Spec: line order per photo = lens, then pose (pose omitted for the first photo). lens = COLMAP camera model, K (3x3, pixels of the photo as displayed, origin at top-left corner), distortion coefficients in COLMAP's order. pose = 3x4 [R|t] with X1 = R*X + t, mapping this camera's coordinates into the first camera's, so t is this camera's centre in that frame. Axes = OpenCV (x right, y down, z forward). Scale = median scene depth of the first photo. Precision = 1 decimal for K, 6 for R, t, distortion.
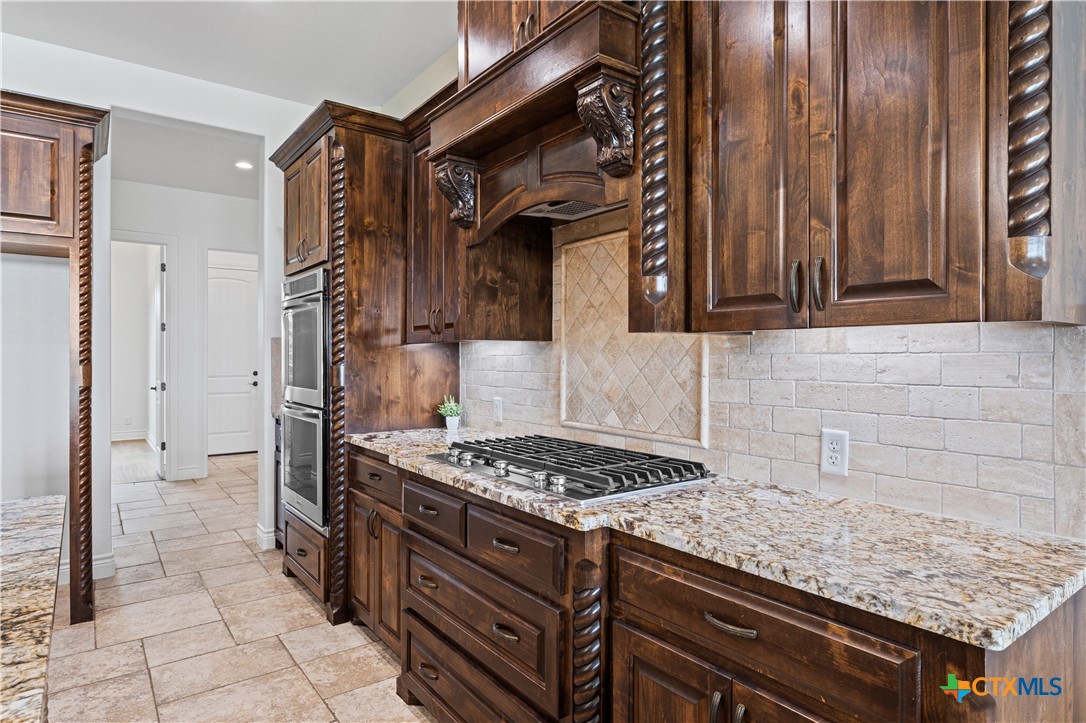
lens RADIAL K [[615.6, 0, 543.7], [0, 615.6, 357.8], [0, 0, 1]] dist [-0.000265, -0.000886]
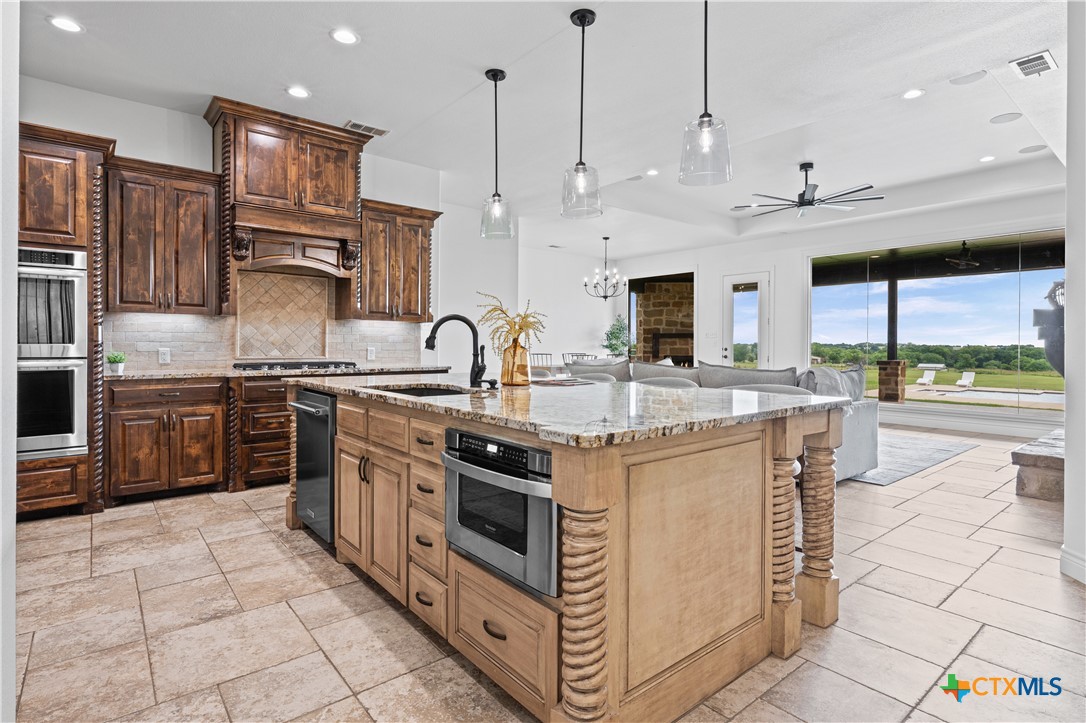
lens RADIAL K [[549.1, 0, 553.7], [0, 549.1, 352.3], [0, 0, 1]] dist [-0.001214, 0.000179]
pose [[-0.055770, -0.015345, 0.998326, -2.379989], [-0.002336, 0.999881, 0.015239, 0.075040], [-0.998441, -0.001483, -0.055800, 0.074234]]
